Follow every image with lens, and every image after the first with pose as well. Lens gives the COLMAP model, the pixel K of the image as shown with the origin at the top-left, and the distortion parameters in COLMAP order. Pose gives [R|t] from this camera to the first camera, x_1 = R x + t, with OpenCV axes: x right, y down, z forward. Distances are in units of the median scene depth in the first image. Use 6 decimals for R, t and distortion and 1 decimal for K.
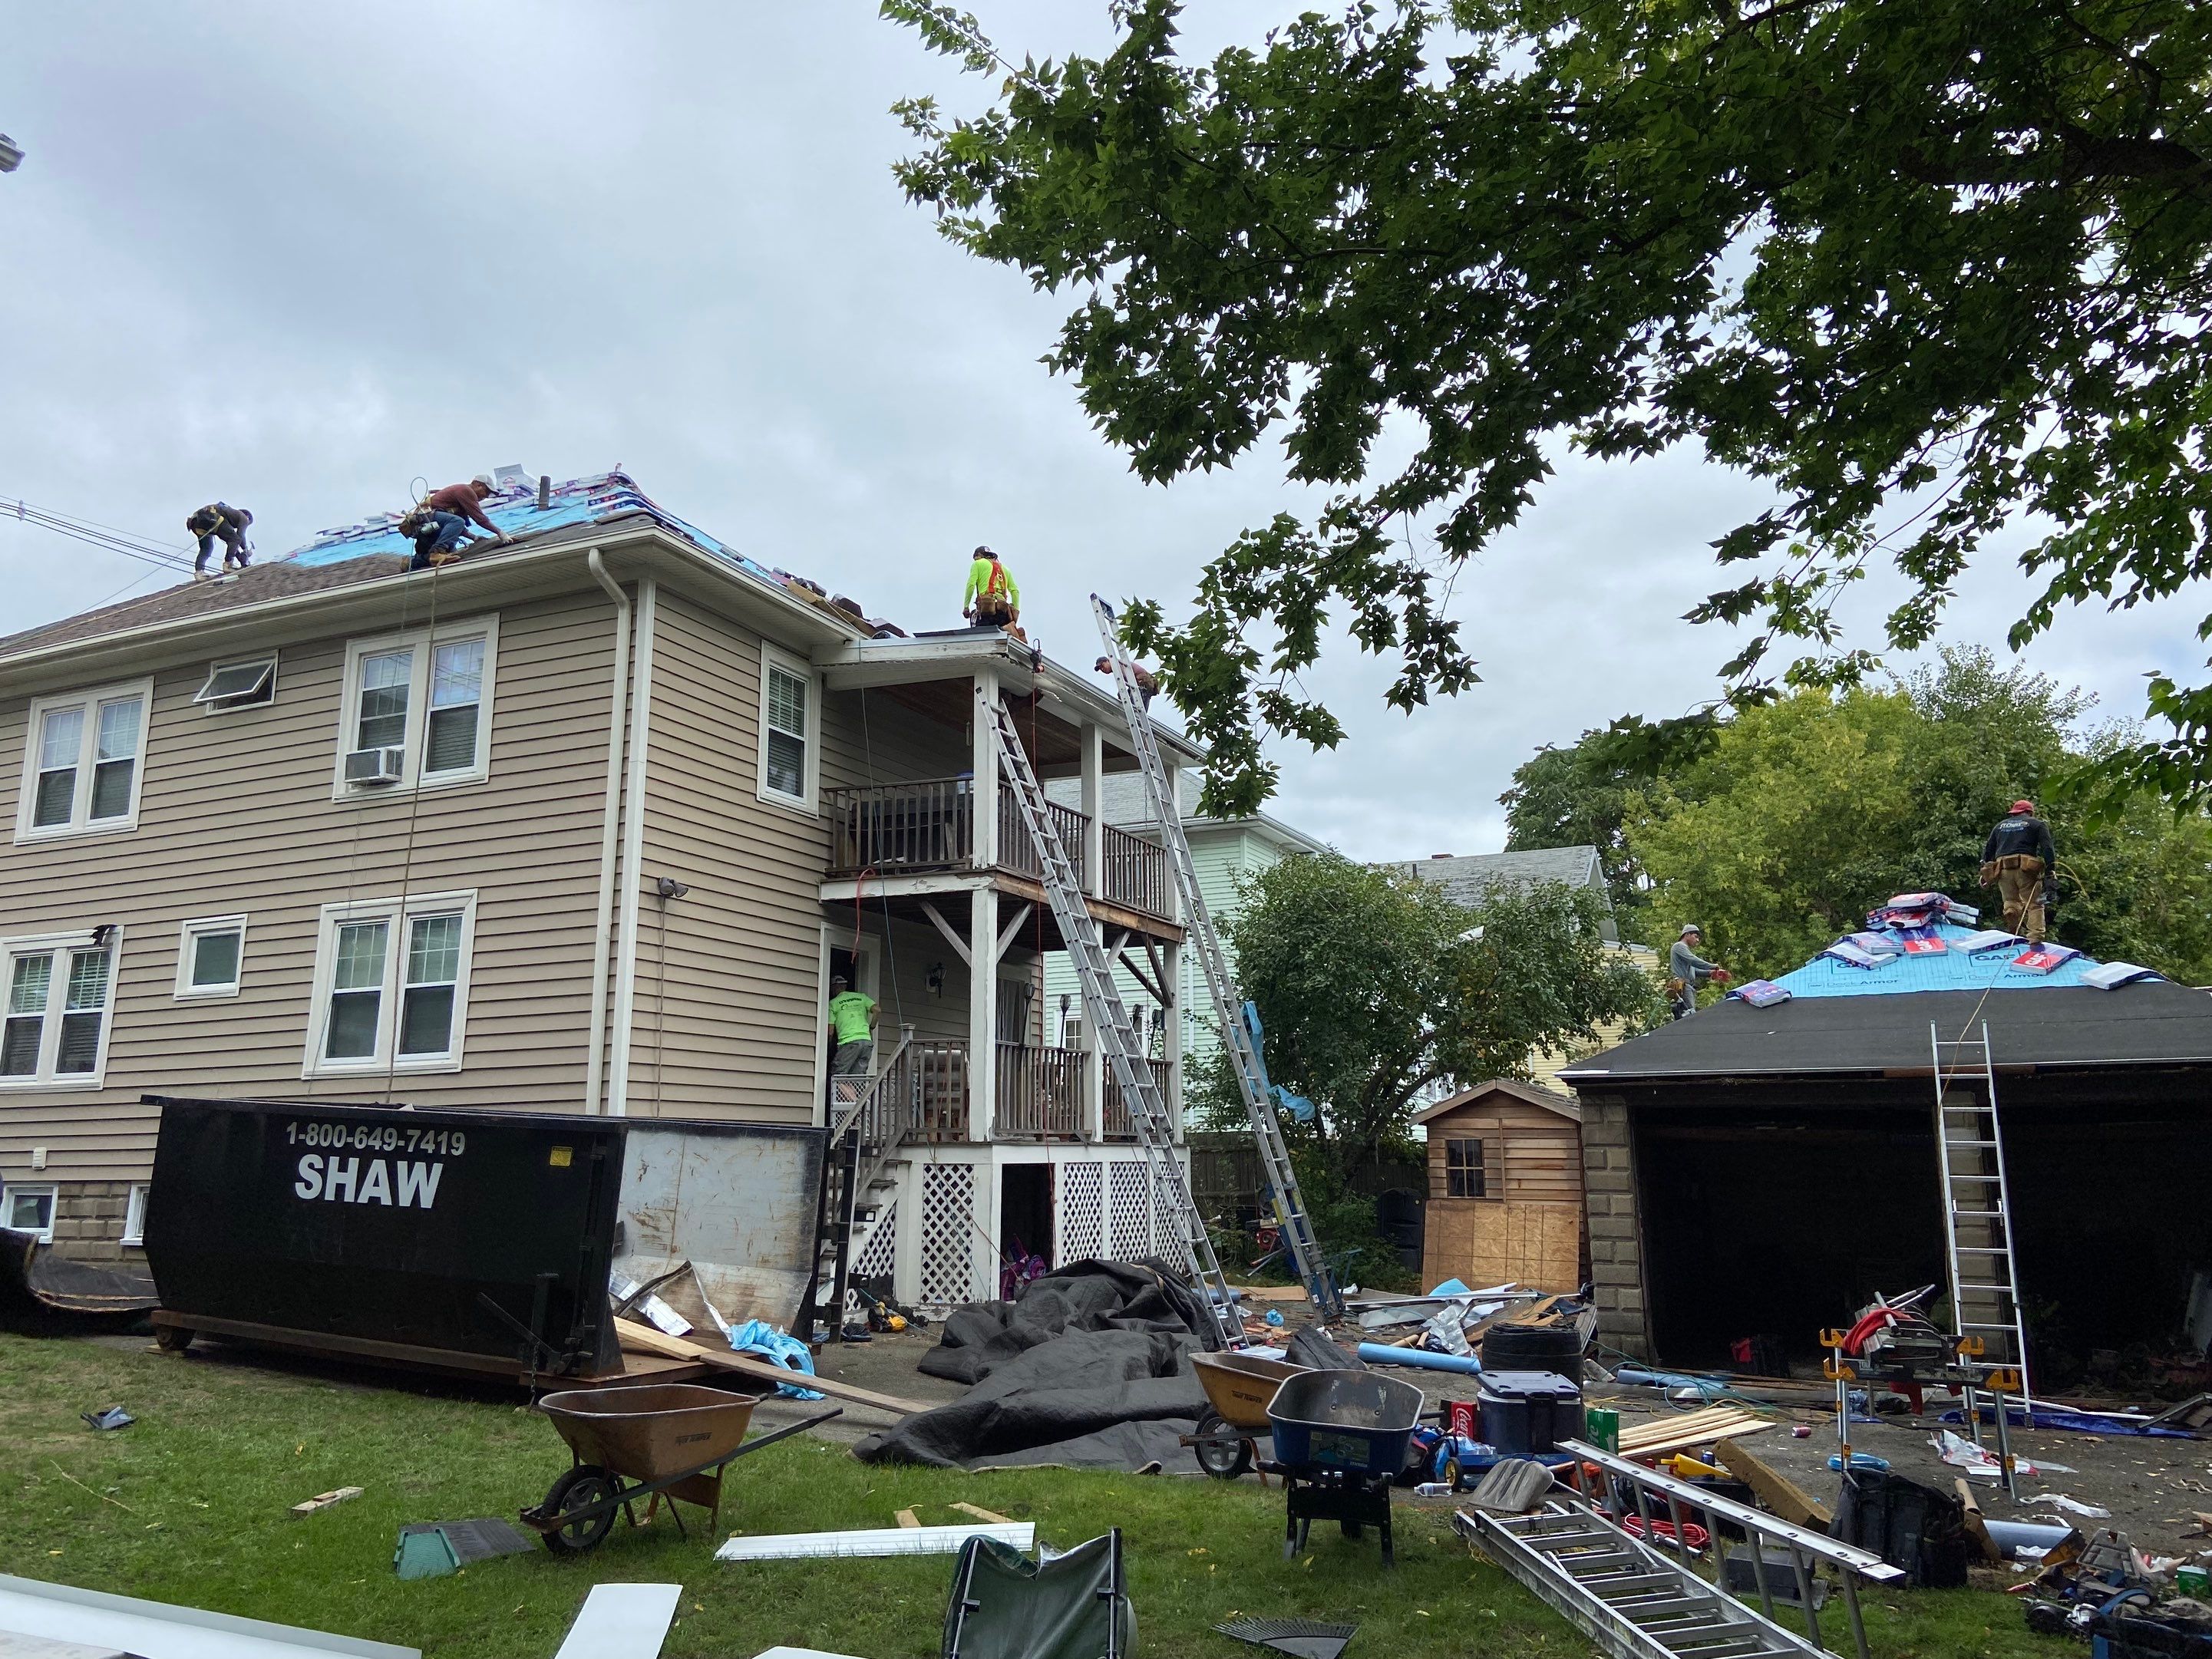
lens RADIAL K [[1659.8, 0, 1108.0], [0, 1659.8, 778.4], [0, 0, 1]] dist [-0.002151, -0.004960]
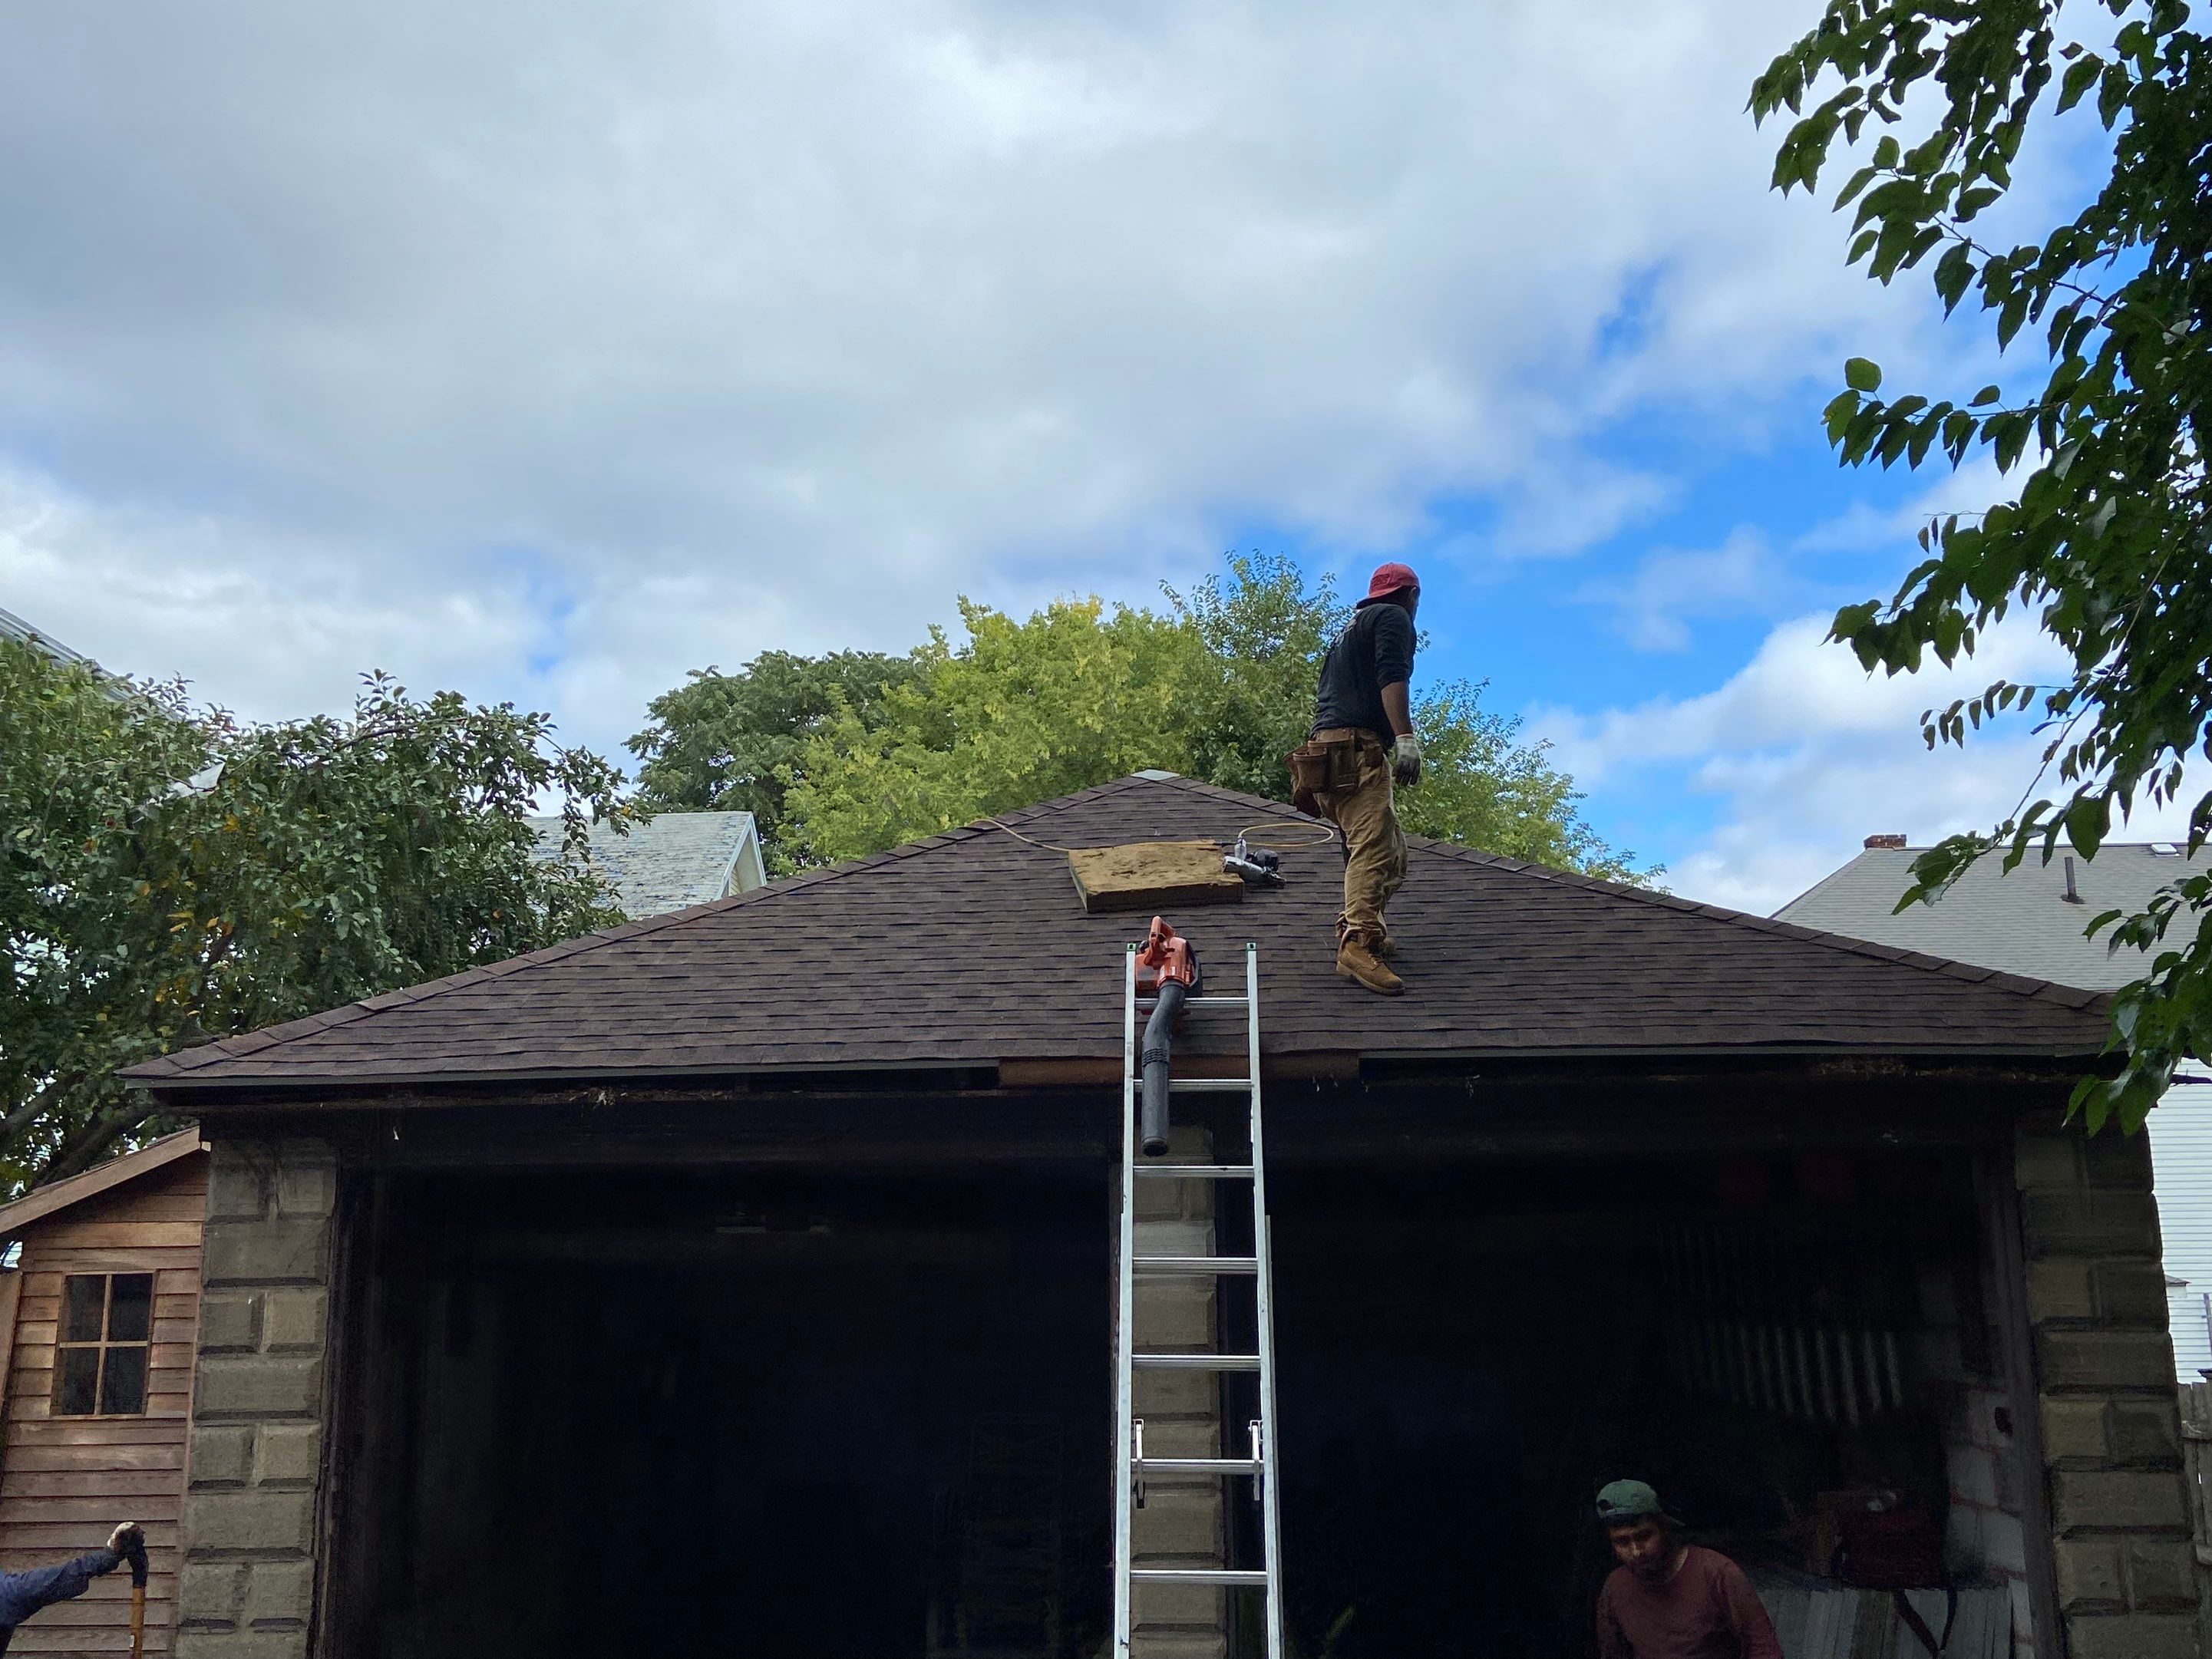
lens RADIAL K [[1665.9, 0, 1106.0], [0, 1665.9, 829.5], [0, 0, 1]] dist [0.058451, -0.000535]
pose [[0.925865, 0.087347, 0.367620, 0.275628], [-0.071912, 0.995865, -0.055505, 0.112929], [-0.370949, 0.024954, 0.928318, 0.509519]]
